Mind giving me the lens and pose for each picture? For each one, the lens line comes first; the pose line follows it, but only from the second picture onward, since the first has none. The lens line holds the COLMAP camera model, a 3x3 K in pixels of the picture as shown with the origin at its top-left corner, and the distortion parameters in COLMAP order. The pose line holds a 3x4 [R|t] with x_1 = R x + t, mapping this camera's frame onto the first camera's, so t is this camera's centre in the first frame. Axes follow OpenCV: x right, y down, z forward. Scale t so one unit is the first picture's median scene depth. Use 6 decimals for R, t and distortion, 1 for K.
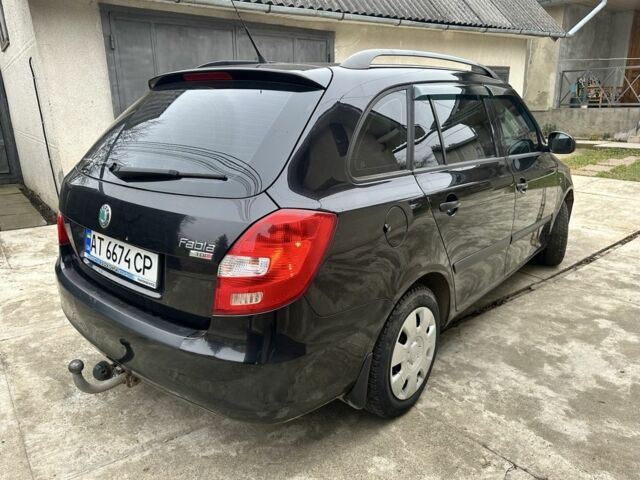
lens RADIAL K [[455.3, 0, 316.7], [0, 455.3, 239.1], [0, 0, 1]] dist [0.004015, -0.008119]
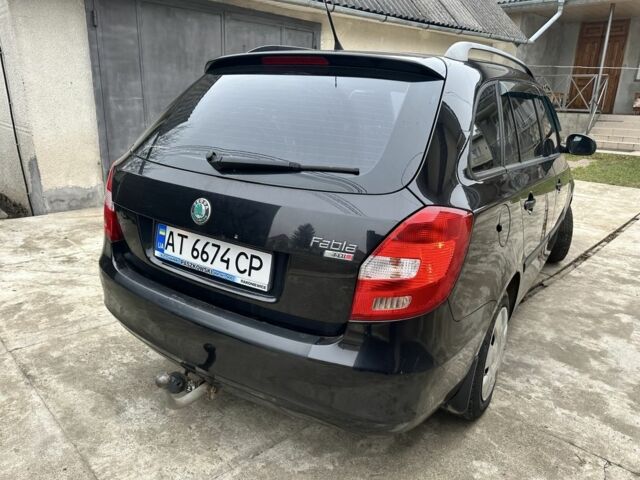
lens RADIAL K [[458.3, 0, 321.9], [0, 458.3, 234.6], [0, 0, 1]] dist [0.000110, -0.003734]
pose [[0.991227, 0.006644, 0.132003, -0.253297], [-0.006943, 0.999974, 0.001805, -0.005463], [-0.131988, -0.002706, 0.991248, 0.054920]]
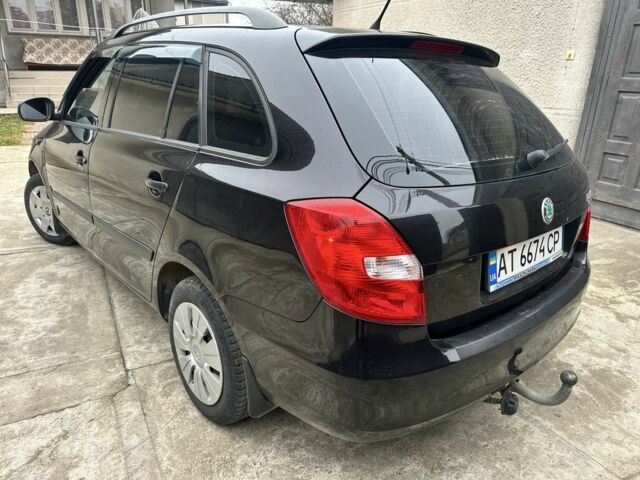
lens RADIAL K [[458.3, 0, 321.9], [0, 458.3, 234.6], [0, 0, 1]] dist [0.000110, -0.003734]
pose [[0.151947, -0.314065, 0.937164, -1.005452], [0.251113, 0.929328, 0.270725, -0.261003], [-0.955957, 0.194198, 0.220074, 0.901107]]
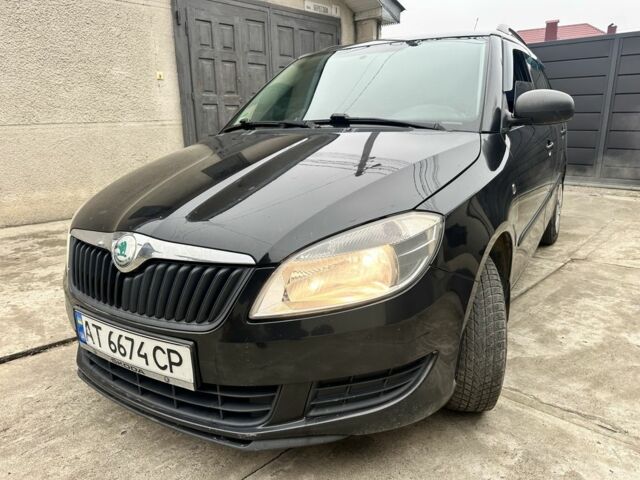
lens RADIAL K [[453.4, 0, 322.7], [0, 453.4, 241.6], [0, 0, 1]] dist [0.002884, -0.007945]
pose [[-0.989337, 0.067930, -0.128836, 0.698223], [-0.009259, 0.853449, 0.521094, -0.659324], [0.145353, 0.516730, -0.843719, 2.640796]]
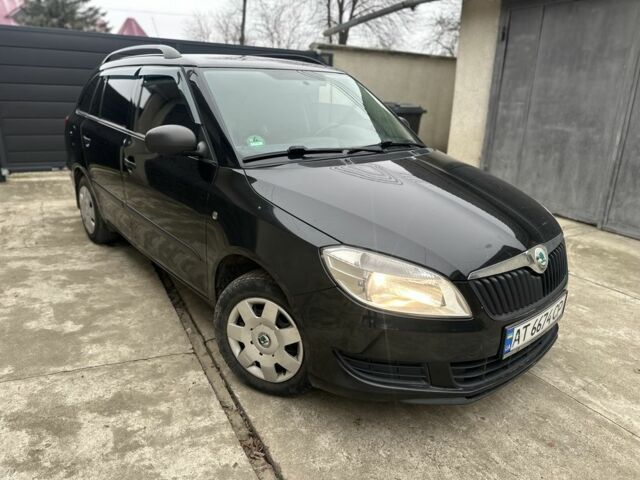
lens RADIAL K [[455.3, 0, 316.7], [0, 455.3, 239.1], [0, 0, 1]] dist [0.004015, -0.008119]
pose [[-0.162585, 0.312679, -0.935841, 1.675791], [-0.309788, 0.884325, 0.349286, -0.545165], [0.936802, 0.346701, -0.046913, 1.793439]]
